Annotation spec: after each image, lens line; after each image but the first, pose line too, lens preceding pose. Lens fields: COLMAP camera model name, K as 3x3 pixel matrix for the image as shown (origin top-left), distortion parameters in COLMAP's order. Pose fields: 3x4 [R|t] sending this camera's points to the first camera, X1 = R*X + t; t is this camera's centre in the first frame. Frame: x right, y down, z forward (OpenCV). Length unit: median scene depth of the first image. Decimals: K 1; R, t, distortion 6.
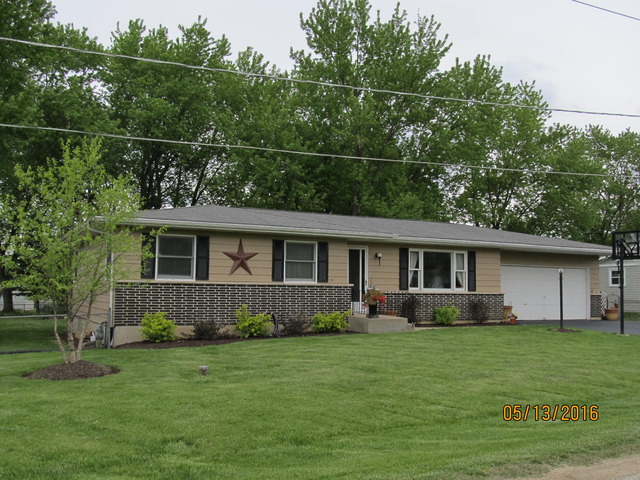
lens RADIAL K [[611.0, 0, 320.0], [0, 611.0, 238.7], [0, 0, 1]] dist [-0.007217, 0.000000]
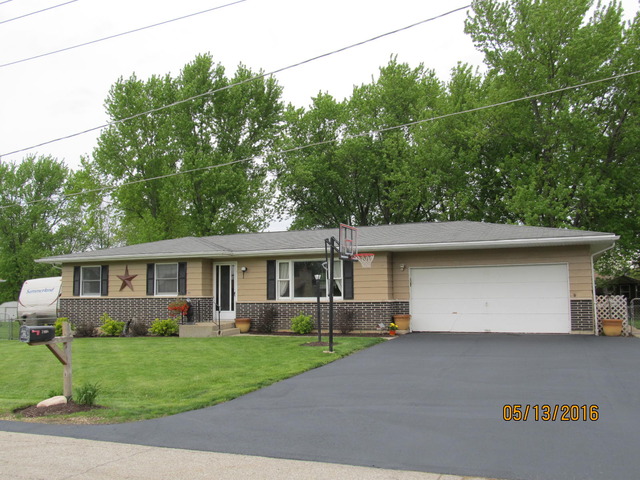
lens RADIAL K [[588.4, 0, 319.9], [0, 588.4, 240.9], [0, 0, 1]] dist [-0.071288, 0.000000]
pose [[0.646667, -0.095532, -0.756767, 1.016862], [0.080599, 0.995130, -0.056750, 0.049063], [0.758503, -0.024296, 0.651217, 0.419640]]
